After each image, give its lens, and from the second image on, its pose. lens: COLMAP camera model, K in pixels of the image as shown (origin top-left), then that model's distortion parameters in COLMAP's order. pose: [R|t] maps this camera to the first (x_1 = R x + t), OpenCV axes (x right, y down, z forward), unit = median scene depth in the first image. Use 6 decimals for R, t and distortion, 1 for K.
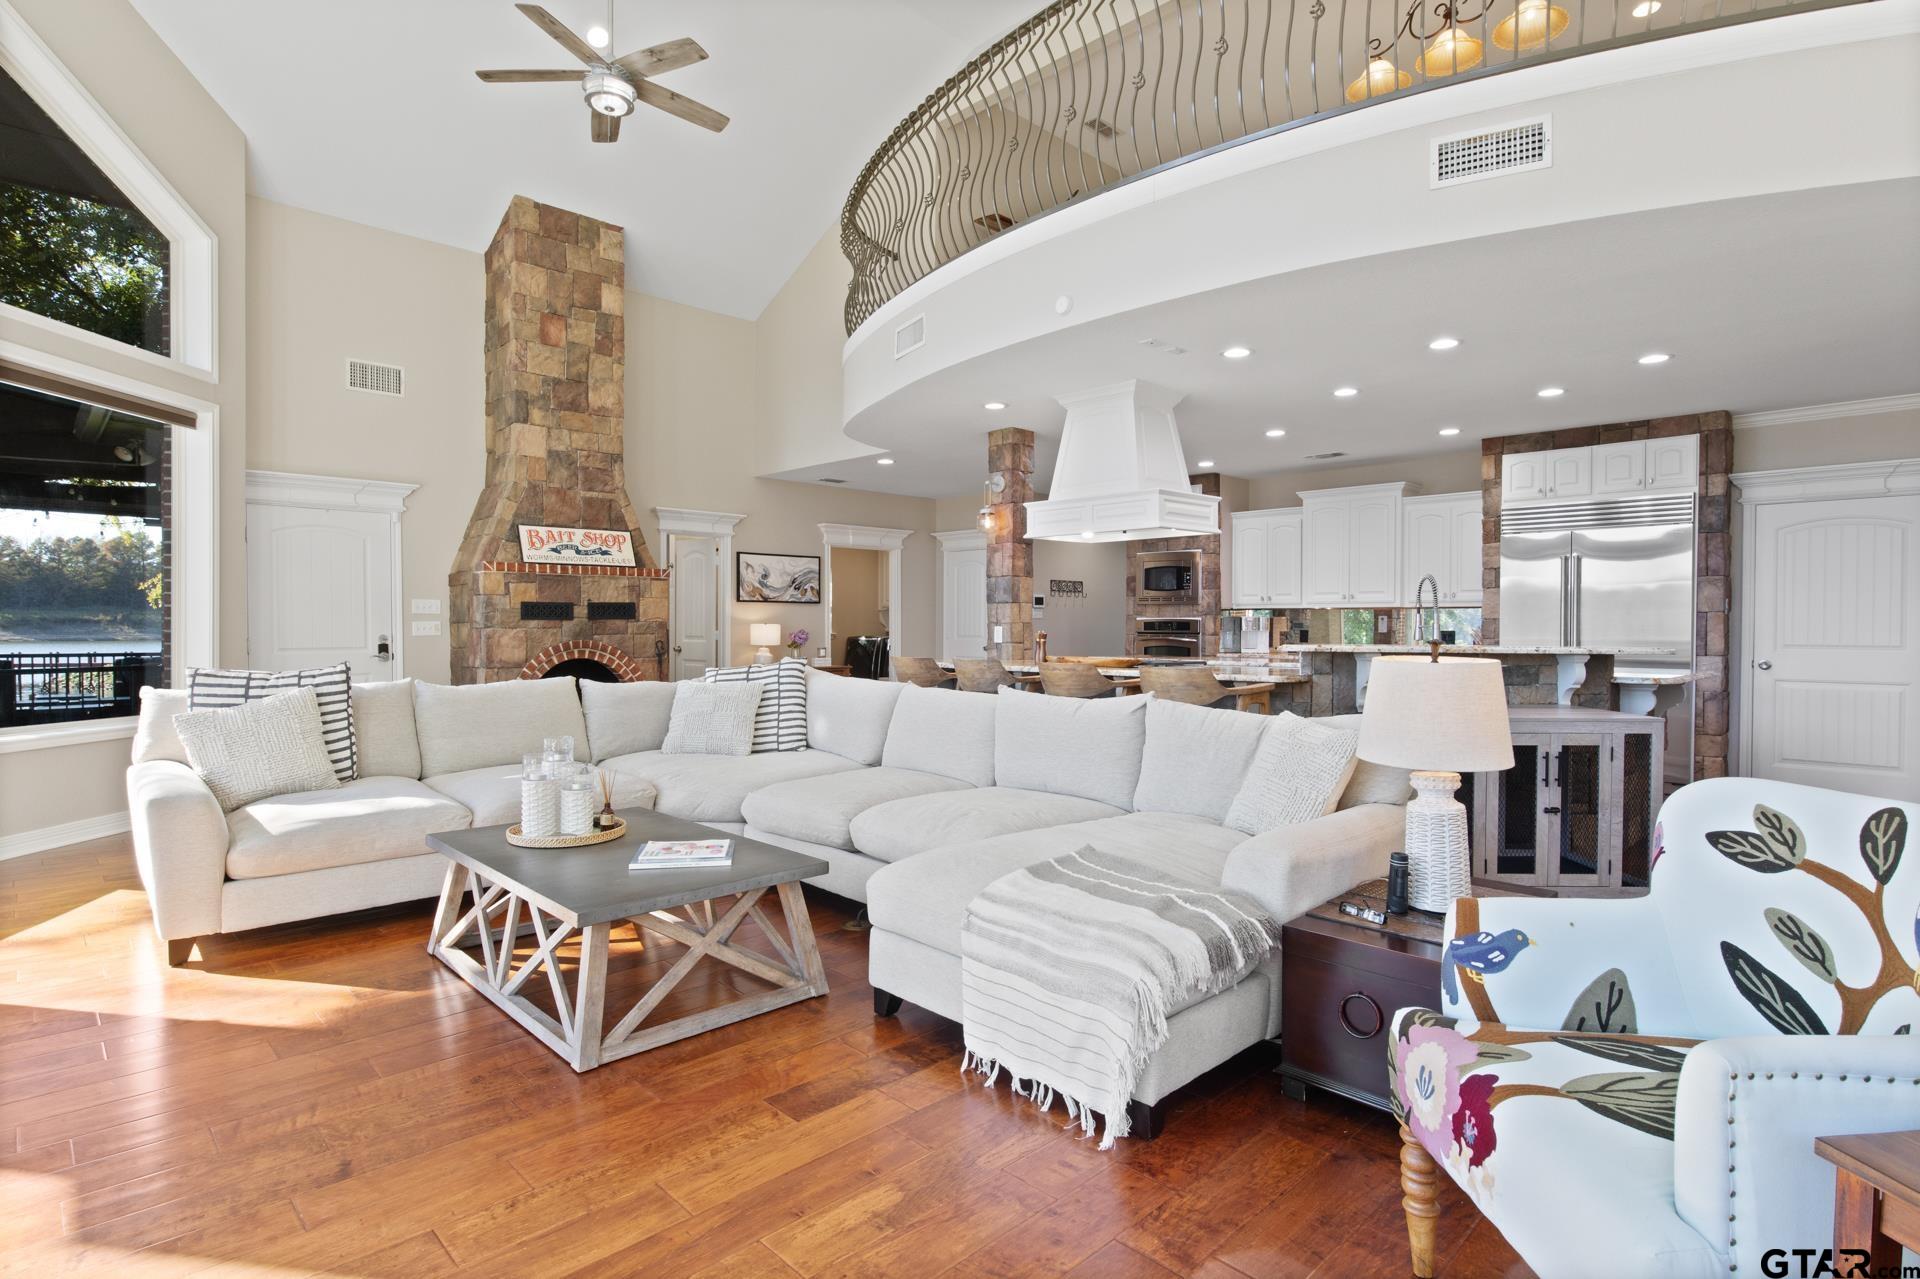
lens RADIAL K [[971.4, 0, 958.1], [0, 971.4, 636.9], [0, 0, 1]] dist [-0.009700, -0.001828]
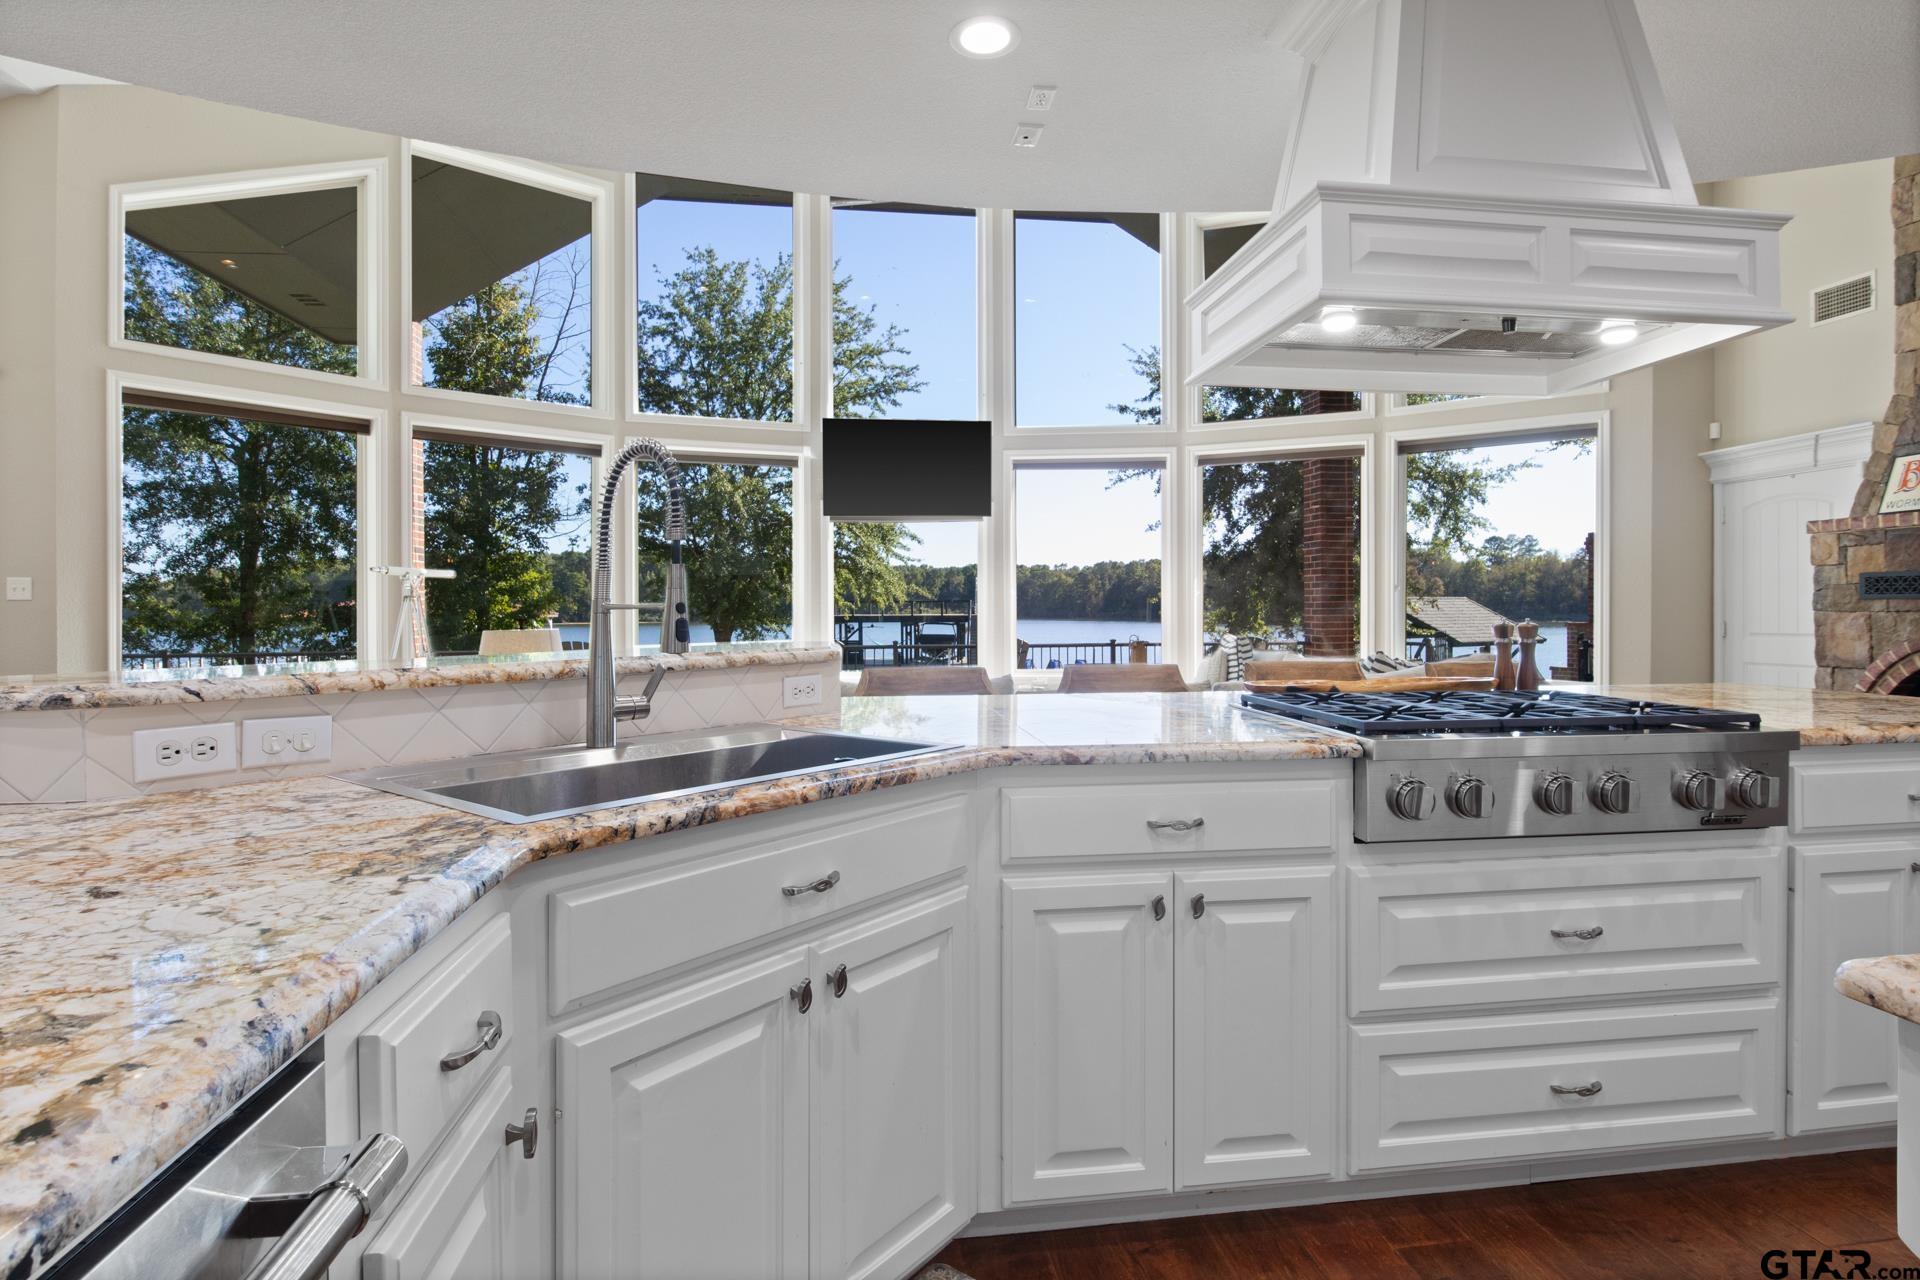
lens RADIAL K [[971.4, 0, 958.4], [0, 971.4, 613.3], [0, 0, 1]] dist [-0.009700, -0.001828]
pose [[-0.588061, 0.001200, -0.808816, 0.453992], [-0.007424, 0.999949, 0.006881, -0.007416], [0.808783, 0.010051, -0.588022, 0.839165]]
